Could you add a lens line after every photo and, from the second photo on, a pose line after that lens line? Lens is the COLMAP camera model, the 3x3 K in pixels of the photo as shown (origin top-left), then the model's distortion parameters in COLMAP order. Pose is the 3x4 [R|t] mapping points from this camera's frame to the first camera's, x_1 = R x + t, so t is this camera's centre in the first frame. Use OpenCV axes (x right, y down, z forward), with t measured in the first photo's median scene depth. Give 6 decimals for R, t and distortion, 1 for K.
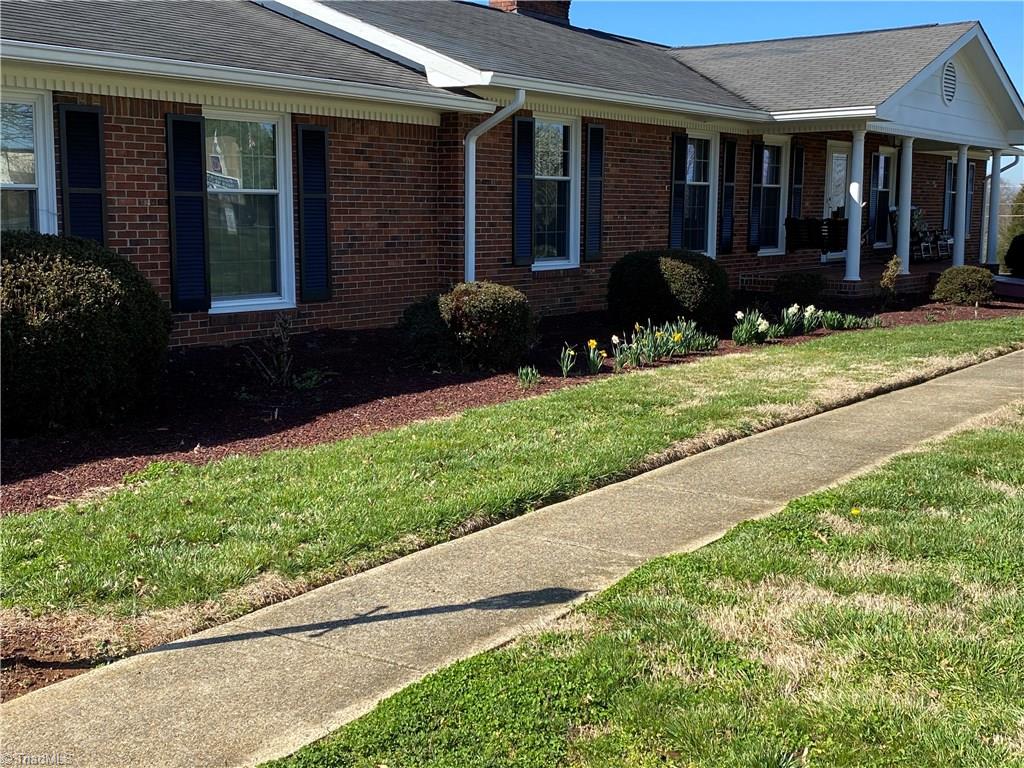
lens RADIAL K [[1164.1, 0, 512.0], [0, 1164.1, 384.0], [0, 0, 1]] dist [-0.008000, -0.037320]
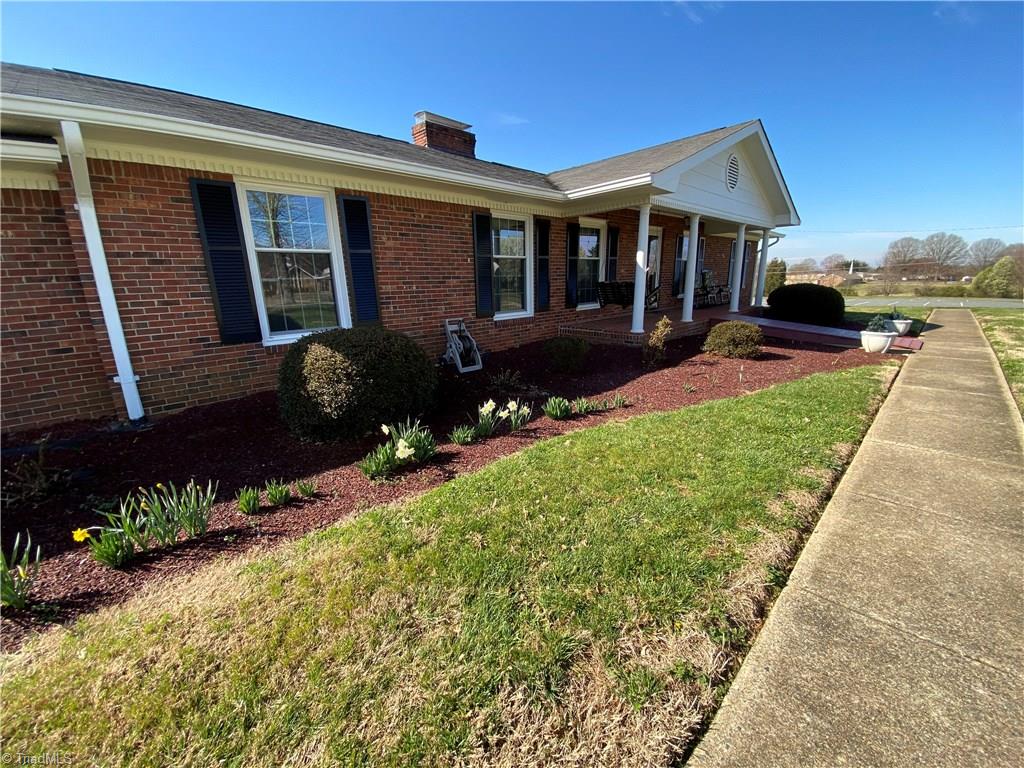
lens RADIAL K [[410.5, 0, 512.0], [0, 410.5, 384.0], [0, 0, 1]] dist [0.023752, -0.021130]
pose [[0.990714, 0.007555, -0.135756, 0.221423], [0.006681, 0.994544, 0.104101, -0.081360], [0.135801, -0.104041, 0.985258, 0.545681]]
